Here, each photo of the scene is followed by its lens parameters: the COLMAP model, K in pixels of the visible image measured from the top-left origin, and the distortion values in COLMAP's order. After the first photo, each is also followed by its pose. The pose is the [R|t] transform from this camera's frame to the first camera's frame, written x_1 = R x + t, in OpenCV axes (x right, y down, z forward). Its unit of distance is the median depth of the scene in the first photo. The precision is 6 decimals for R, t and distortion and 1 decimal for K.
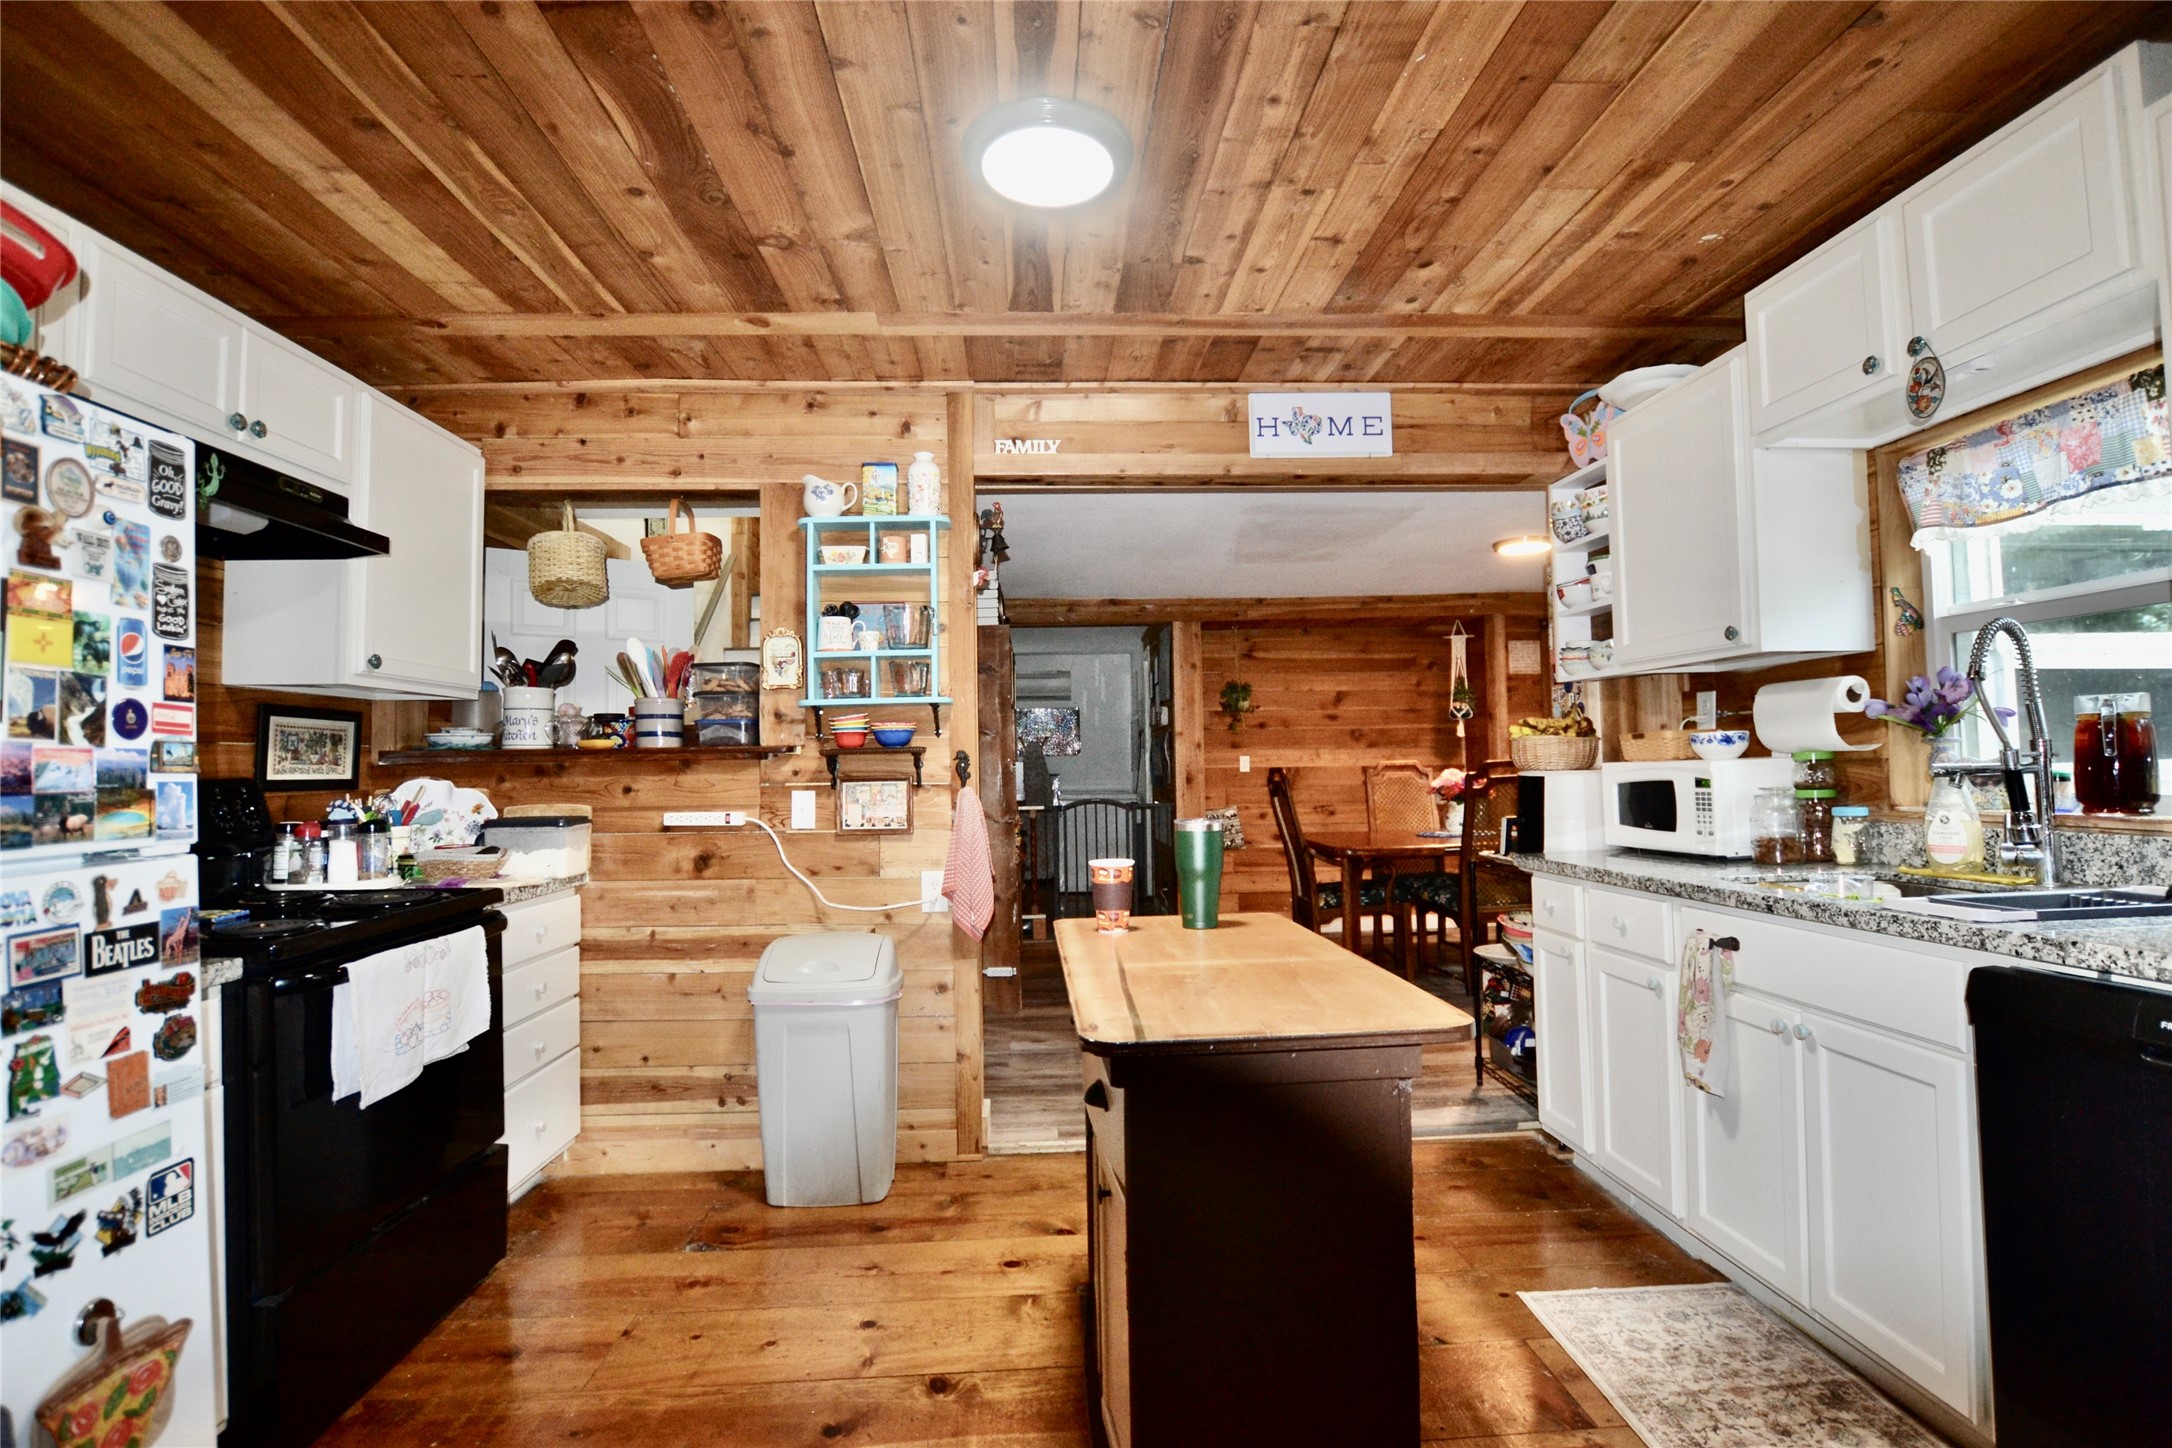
lens RADIAL K [[1030.2, 0, 1092.5], [0, 1030.2, 725.9], [0, 0, 1]] dist [-0.033558, 0.005258]
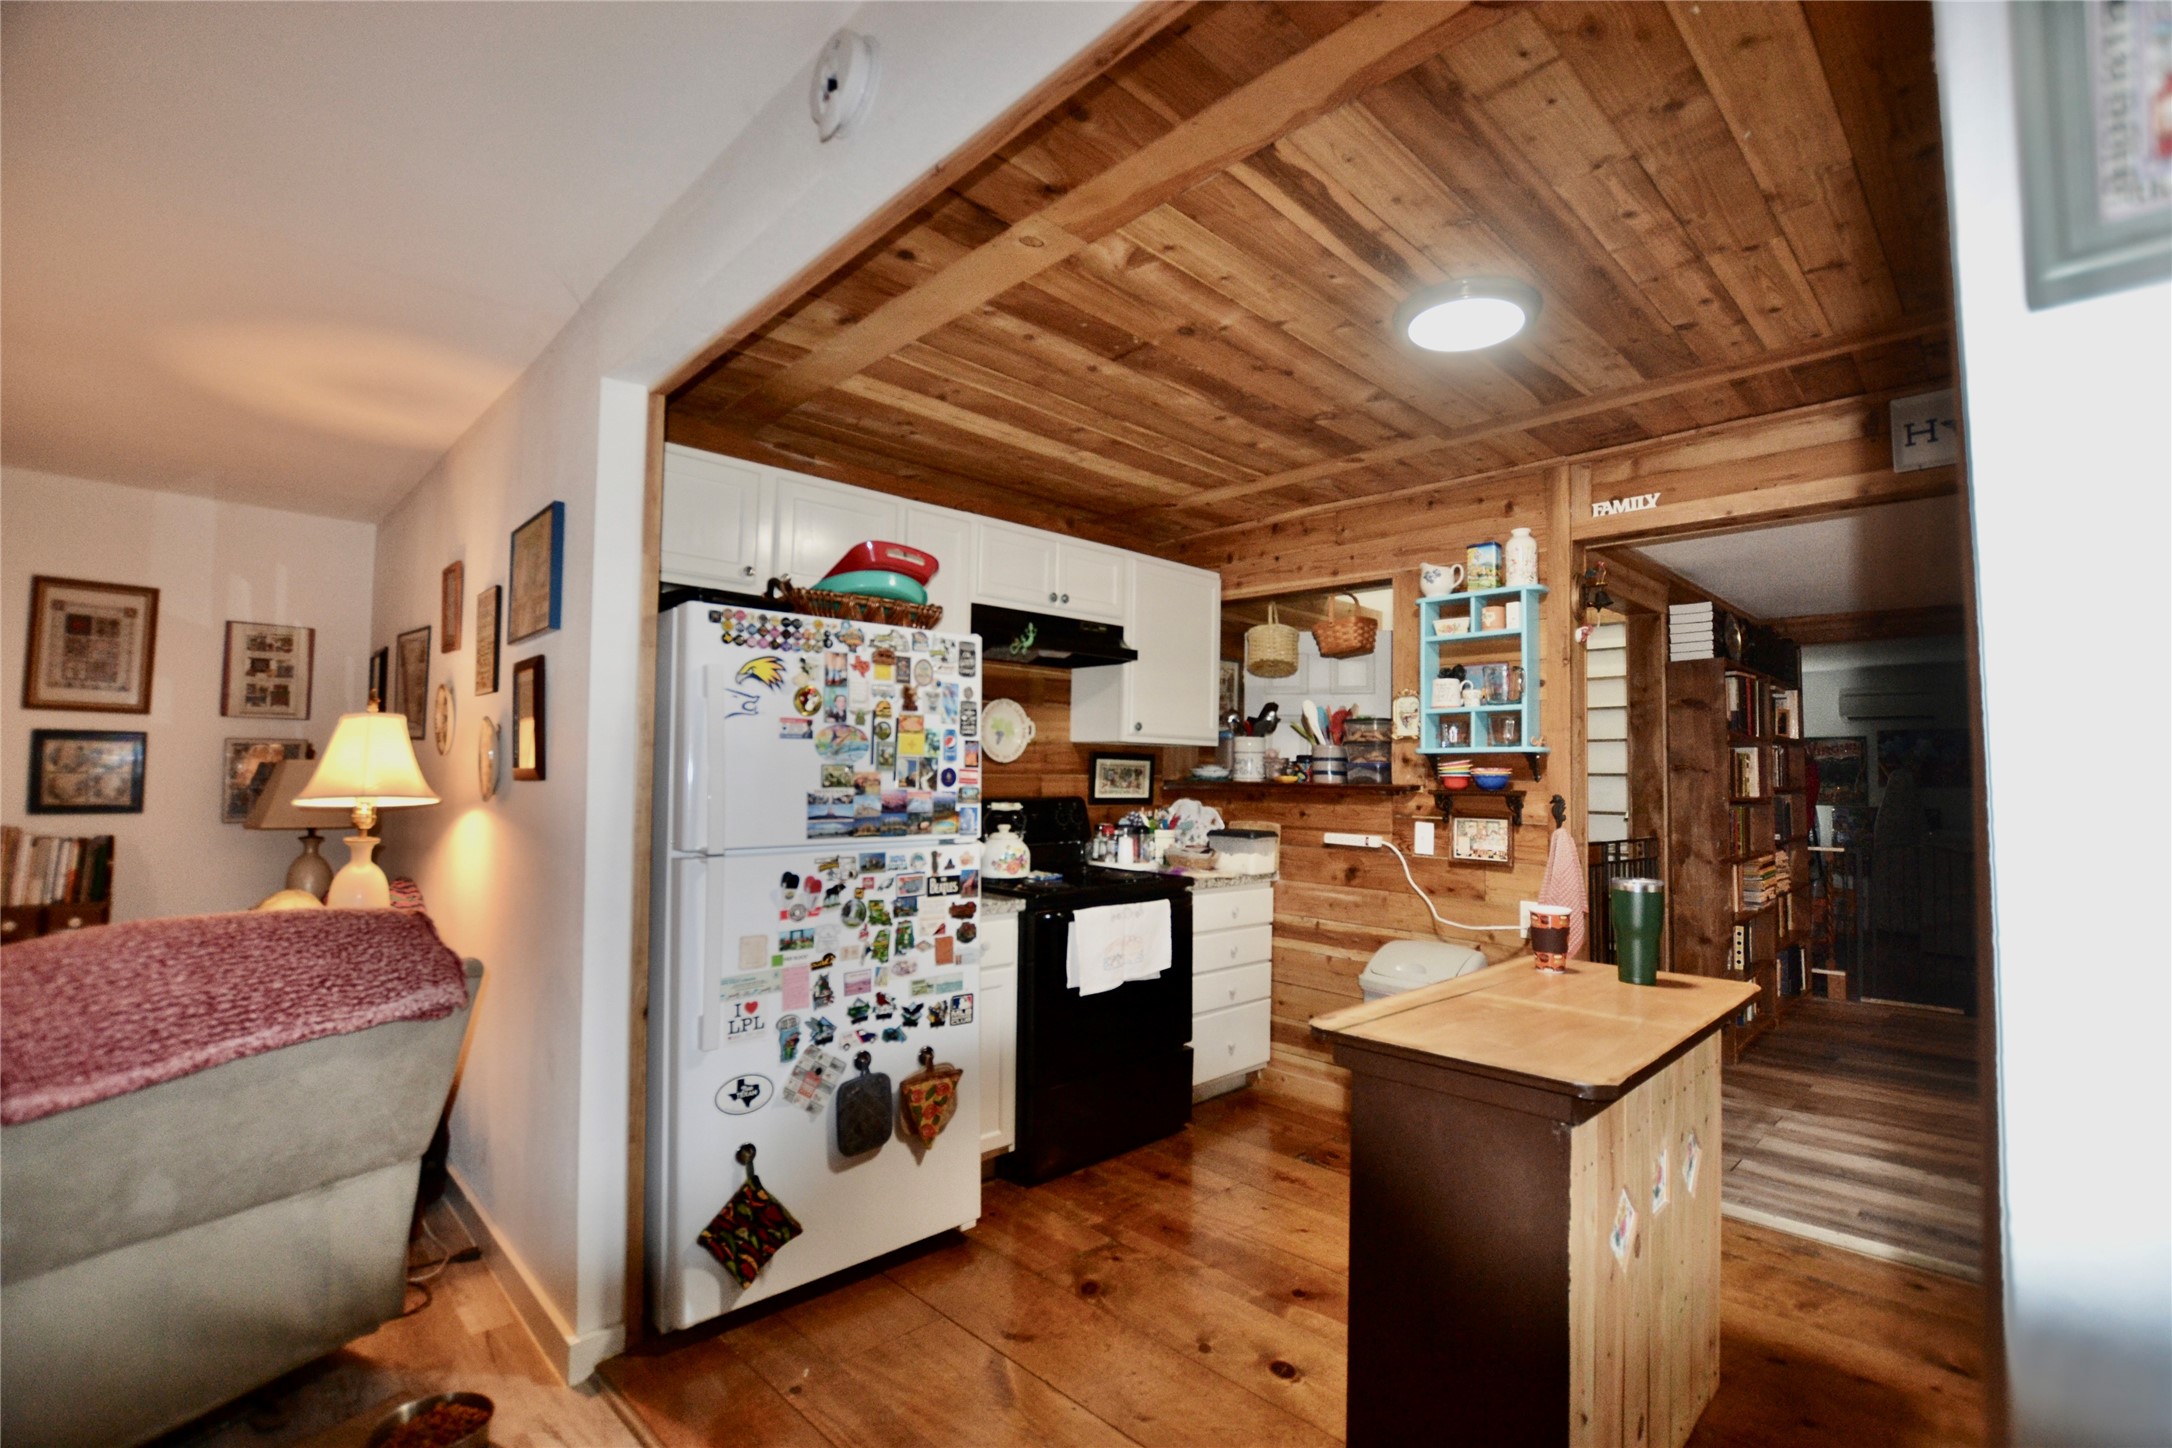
lens RADIAL K [[976.8, 0, 1090.8], [0, 976.8, 727.4], [0, 0, 1]] dist [-0.032206, 0.003127]
pose [[0.655864, -0.008818, -0.754828, 0.366637], [0.000564, 0.999937, -0.011191, -0.041251], [0.754879, 0.006915, 0.655828, -0.056465]]
